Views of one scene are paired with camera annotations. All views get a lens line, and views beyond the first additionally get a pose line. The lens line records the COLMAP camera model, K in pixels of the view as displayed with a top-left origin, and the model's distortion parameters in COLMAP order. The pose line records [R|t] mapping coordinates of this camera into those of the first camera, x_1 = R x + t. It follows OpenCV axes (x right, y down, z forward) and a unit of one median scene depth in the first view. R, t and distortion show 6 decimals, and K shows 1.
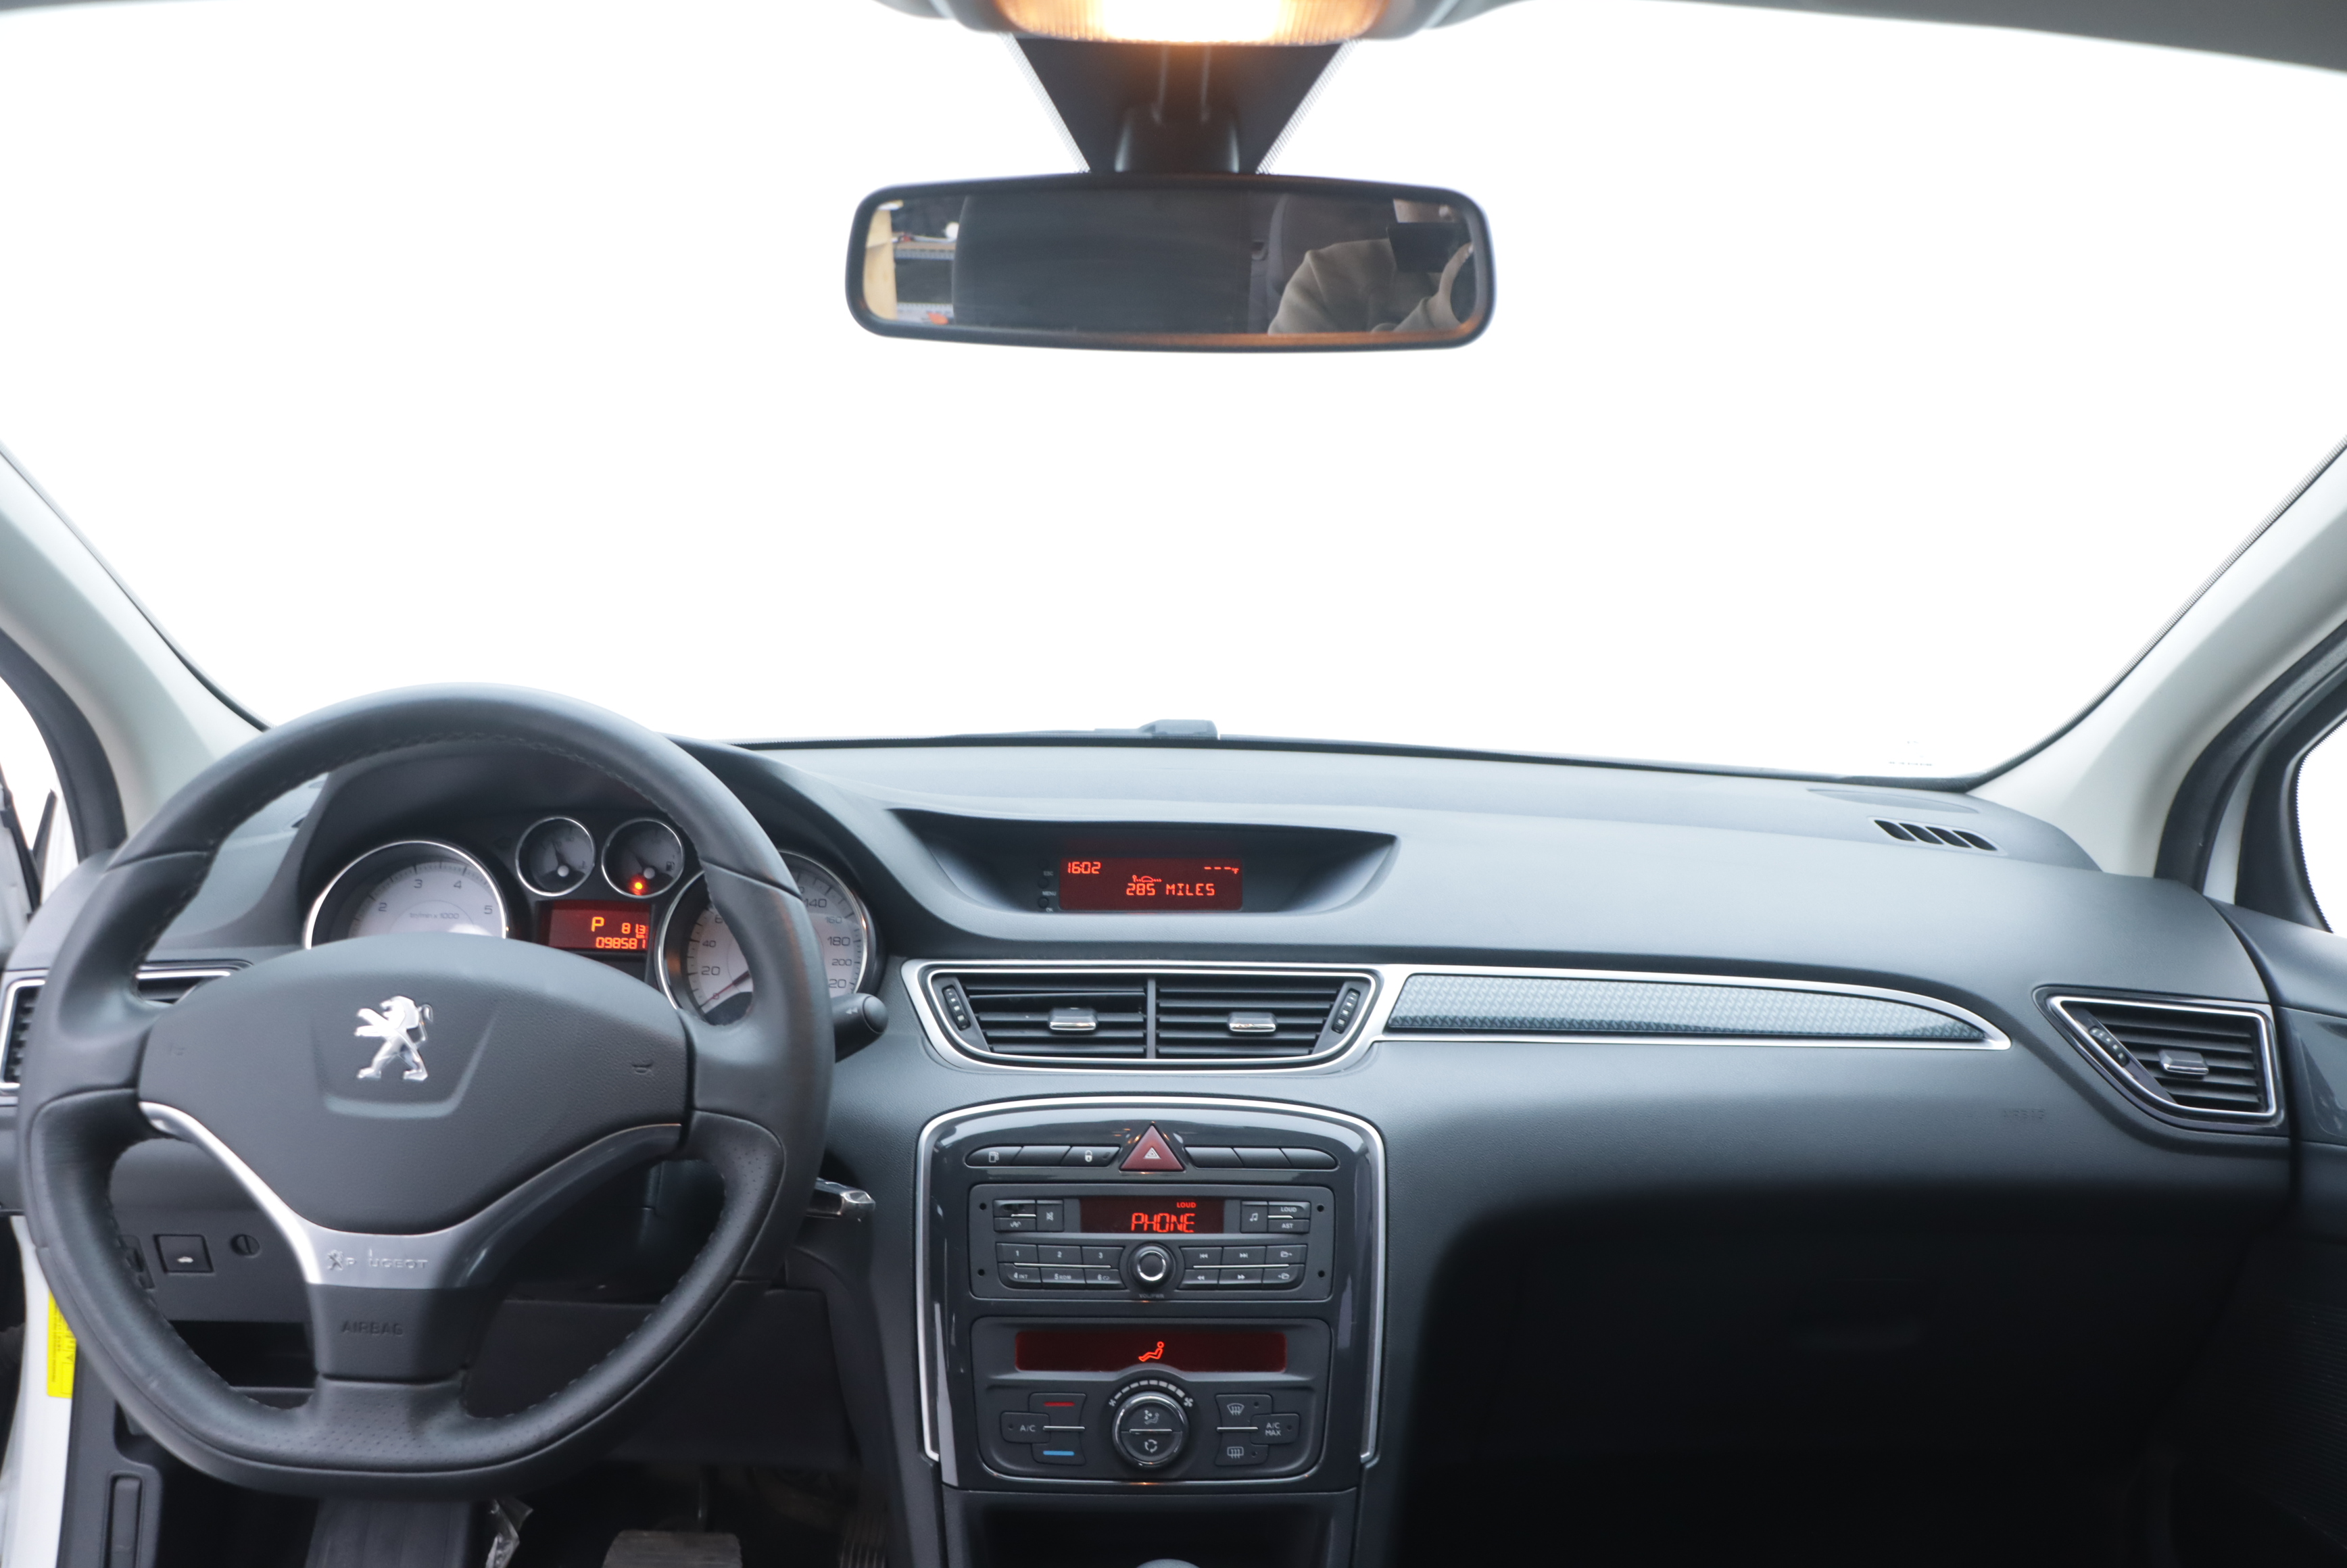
lens RADIAL K [[1952.2, 0, 1204.9], [0, 1952.2, 801.4], [0, 0, 1]] dist [-0.181596, 0.128615]
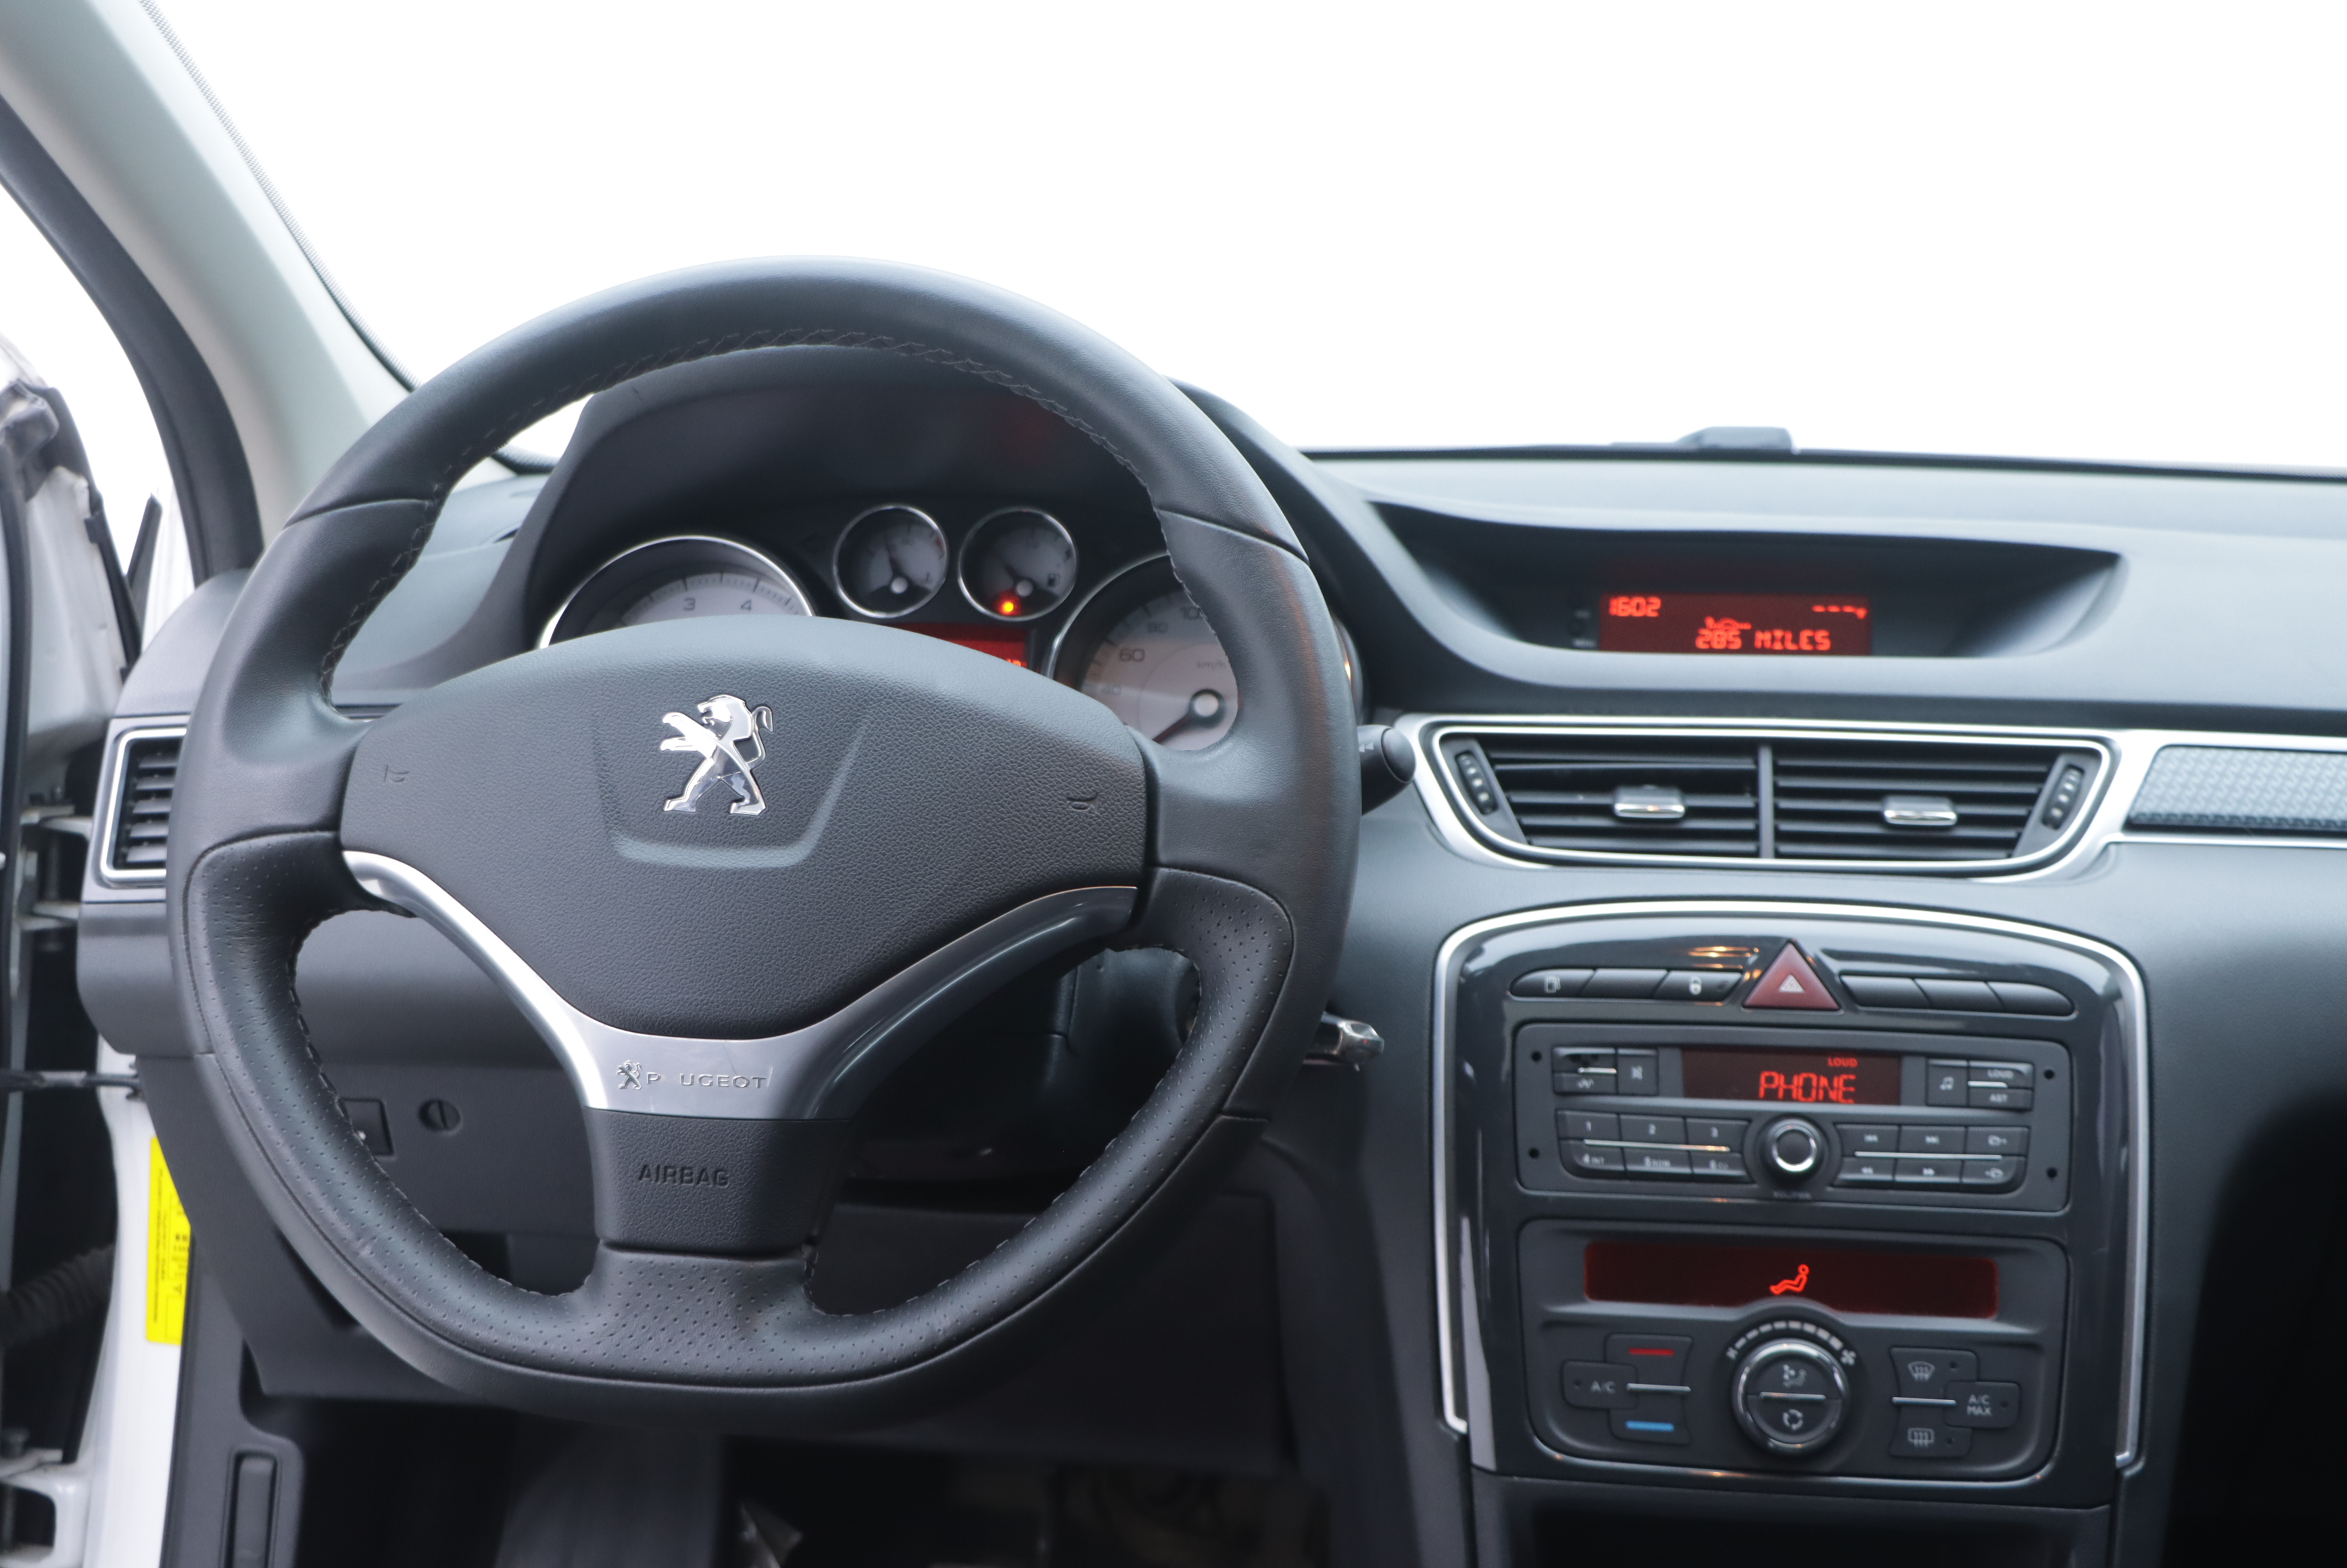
lens RADIAL K [[2691.5, 0, 1179.2], [0, 2691.5, 803.7], [0, 0, 1]] dist [-0.039533, 0.000000]
pose [[0.987894, 0.015321, -0.154373, -0.093969], [-0.008758, 0.999032, 0.043107, 0.081706], [0.154884, -0.041233, 0.987072, 0.057316]]
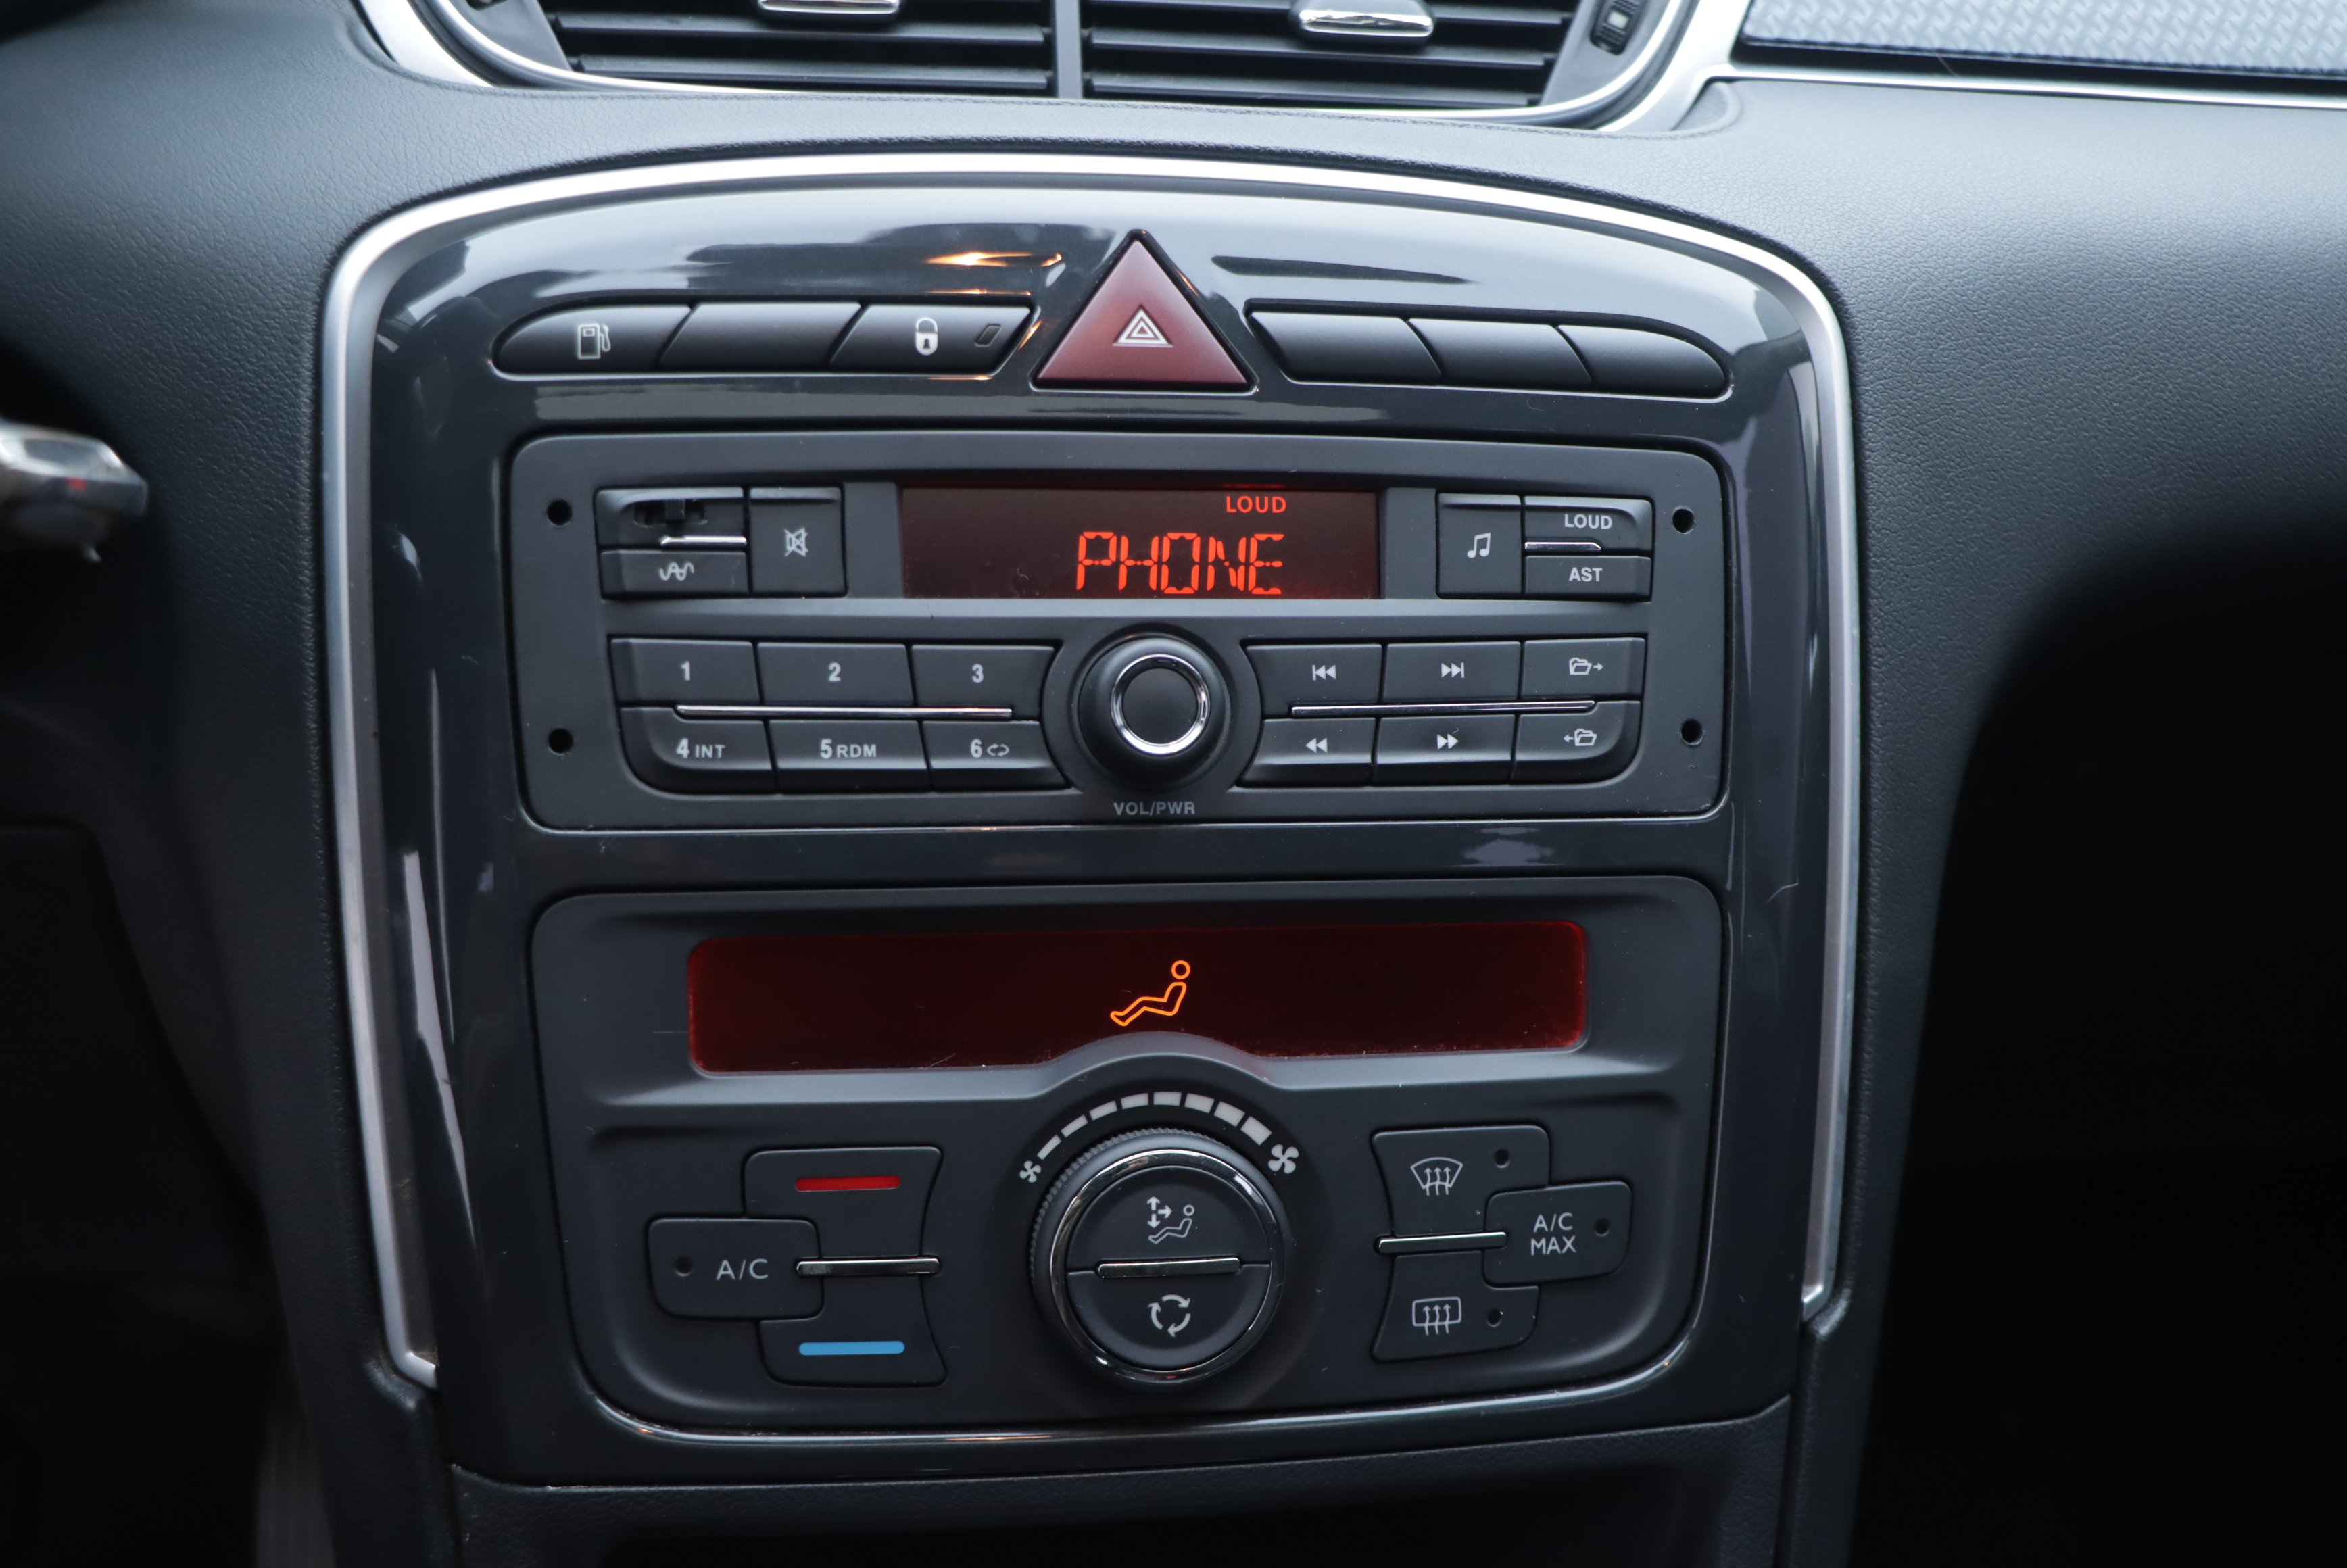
lens RADIAL K [[2445.0, 0, 1190.7], [0, 2445.0, 807.4], [0, 0, 1]] dist [-0.086586, 0.000000]
pose [[0.991055, -0.015572, 0.132546, -0.070232], [-0.016483, 0.971284, 0.237351, 0.164633], [-0.132436, -0.237413, 0.962339, 0.629325]]
